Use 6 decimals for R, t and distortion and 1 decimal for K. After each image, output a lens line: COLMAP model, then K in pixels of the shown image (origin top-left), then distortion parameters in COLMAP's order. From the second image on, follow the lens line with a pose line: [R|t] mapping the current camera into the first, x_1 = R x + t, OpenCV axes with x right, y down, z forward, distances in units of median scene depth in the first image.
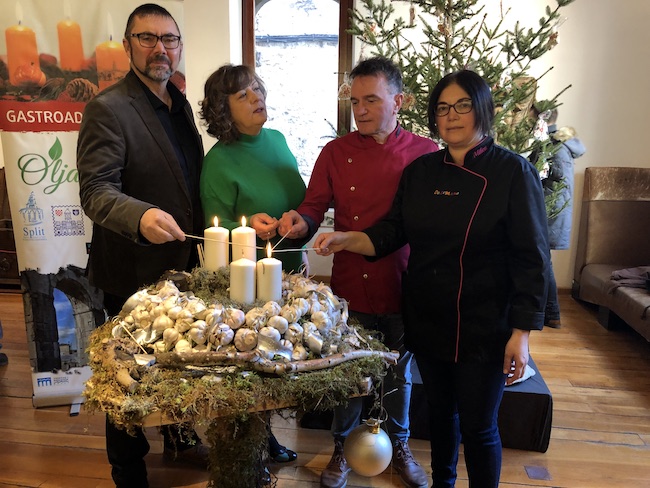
lens RADIAL K [[537.9, 0, 324.8], [0, 537.9, 244.4], [0, 0, 1]] dist [0.008238, 0.012417]
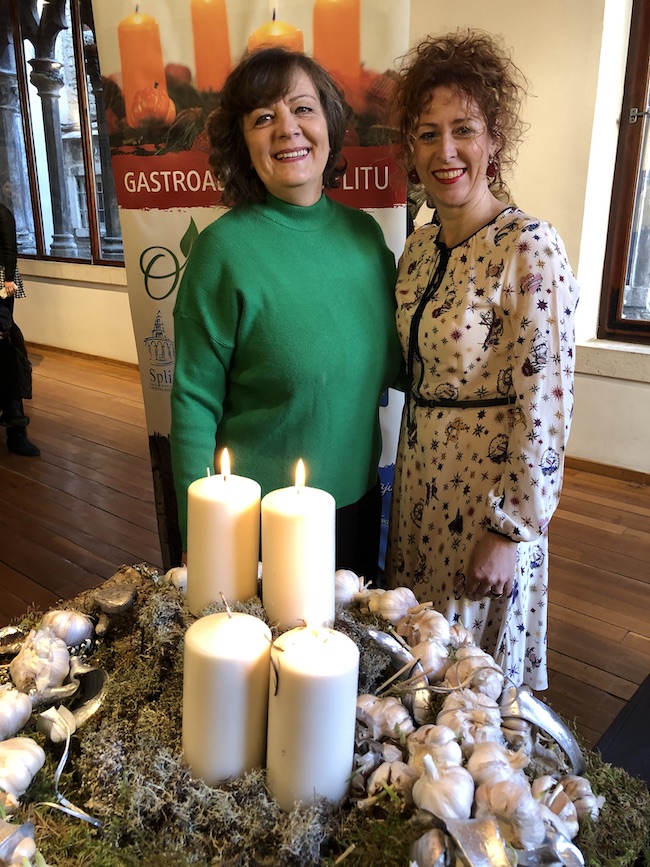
lens RADIAL K [[717.4, 0, 327.0], [0, 717.4, 433.2], [0, 0, 1]] dist [0.008238, 0.012417]
pose [[0.850739, 0.141194, -0.506268, 0.044195], [-0.099491, 0.989087, 0.108663, -0.071202], [0.516086, -0.042074, 0.855503, 0.422073]]
